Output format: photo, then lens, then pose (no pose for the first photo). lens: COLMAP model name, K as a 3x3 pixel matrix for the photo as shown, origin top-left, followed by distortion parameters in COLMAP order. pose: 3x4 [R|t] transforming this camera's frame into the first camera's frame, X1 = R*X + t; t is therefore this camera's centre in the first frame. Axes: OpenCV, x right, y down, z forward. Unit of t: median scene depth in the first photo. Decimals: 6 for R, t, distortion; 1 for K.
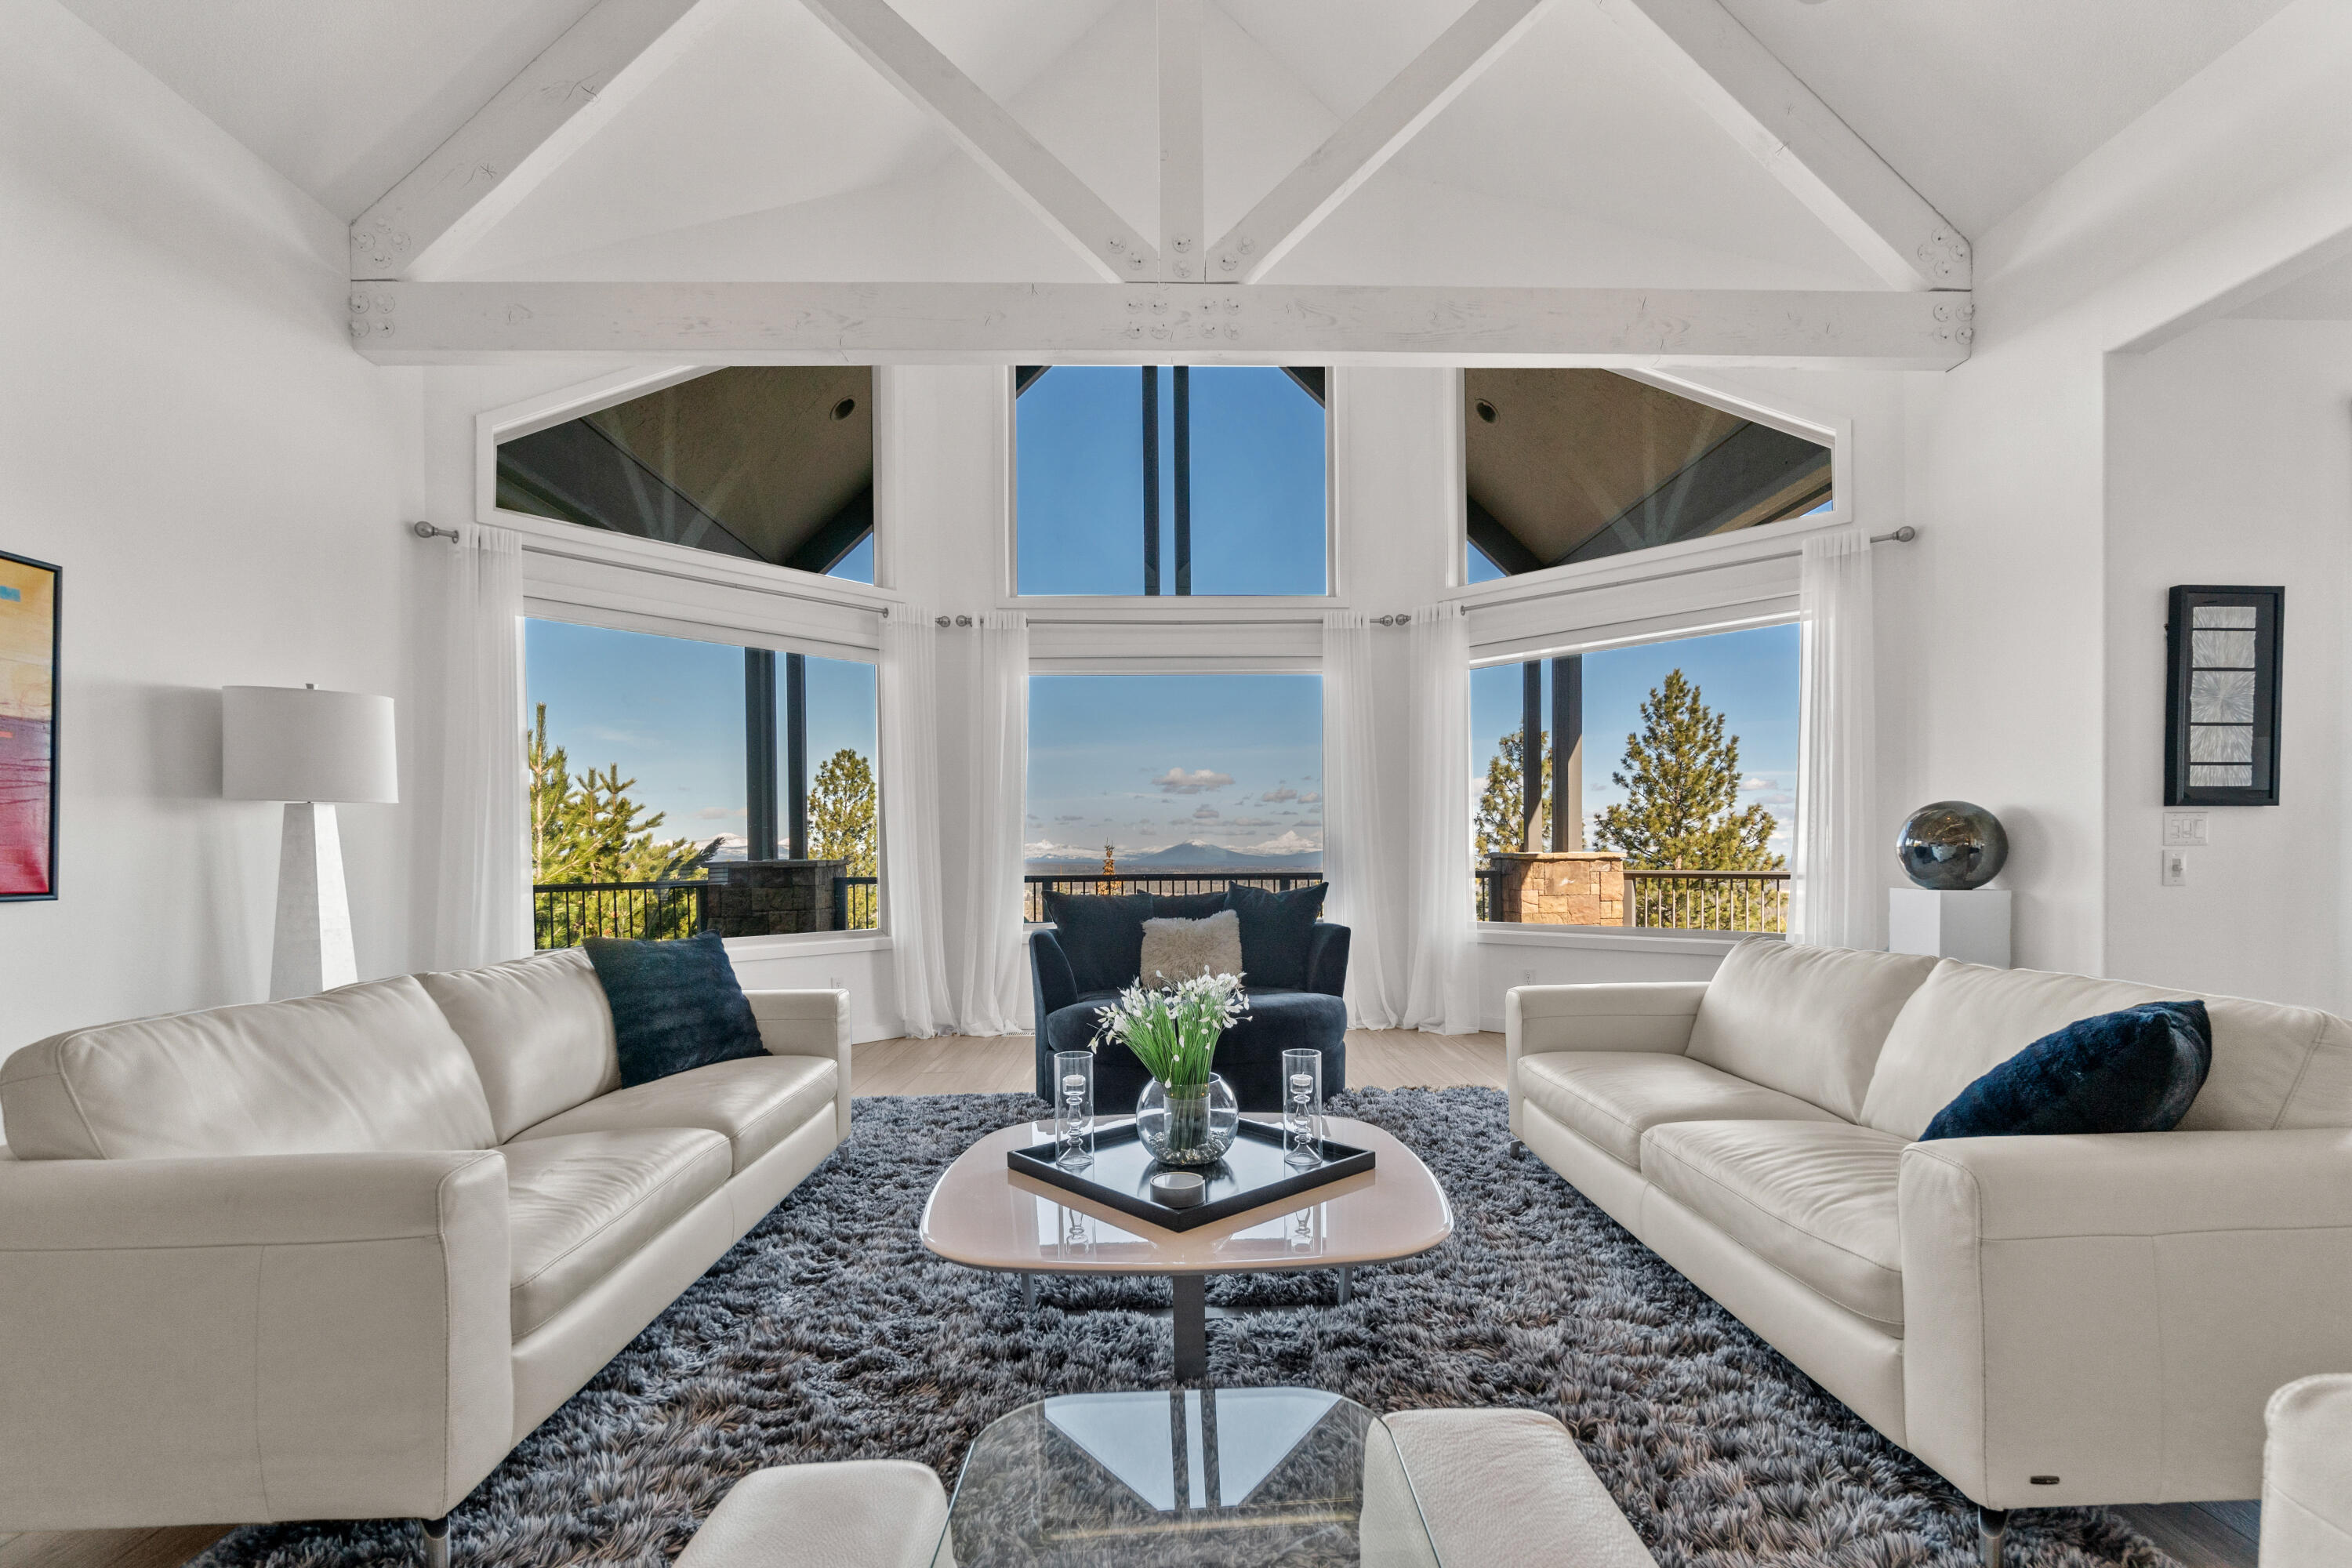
lens RADIAL K [[1019.3, 0, 1200.0], [0, 1019.3, 834.3], [0, 0, 1]] dist [-0.007043, -0.000540]
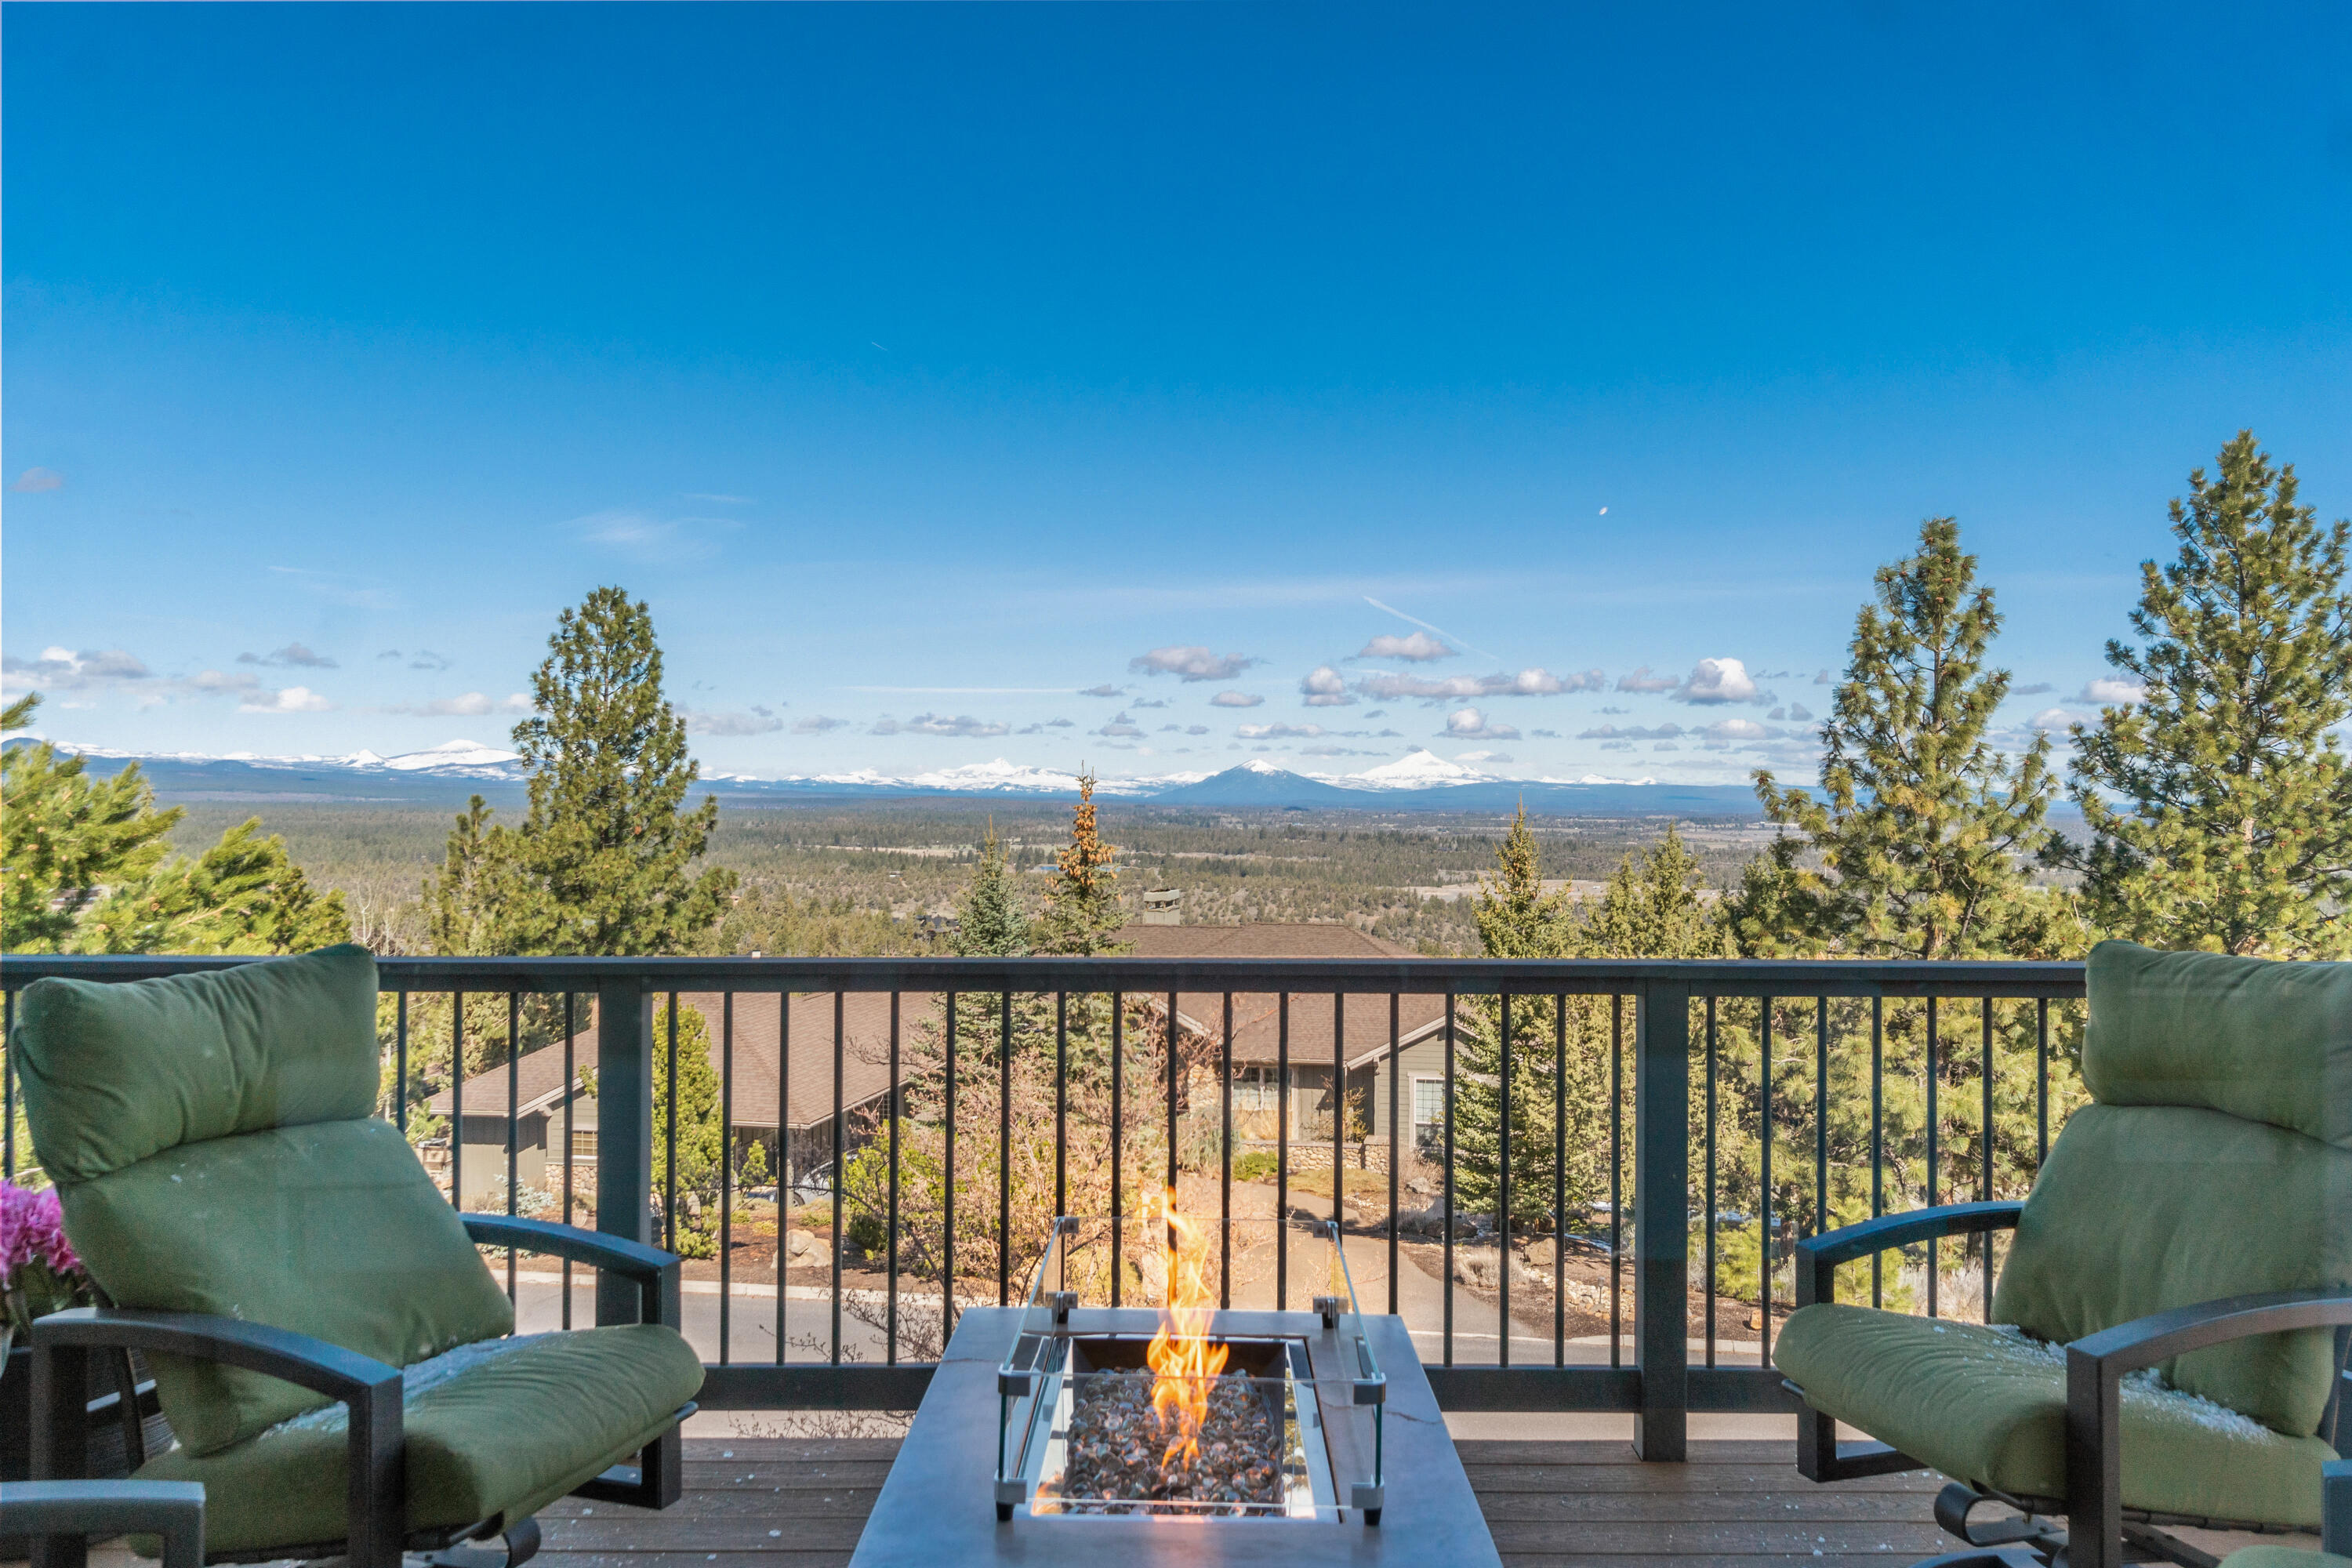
lens RADIAL K [[1788.4, 0, 1188.9], [0, 1788.4, 769.1], [0, 0, 1]] dist [-0.004738, -0.003725]
pose [[0.998991, 0.012461, -0.043138, -0.001741], [-0.012051, 0.999880, 0.009755, -0.001635], [0.043255, -0.009225, 0.999021, 0.116932]]
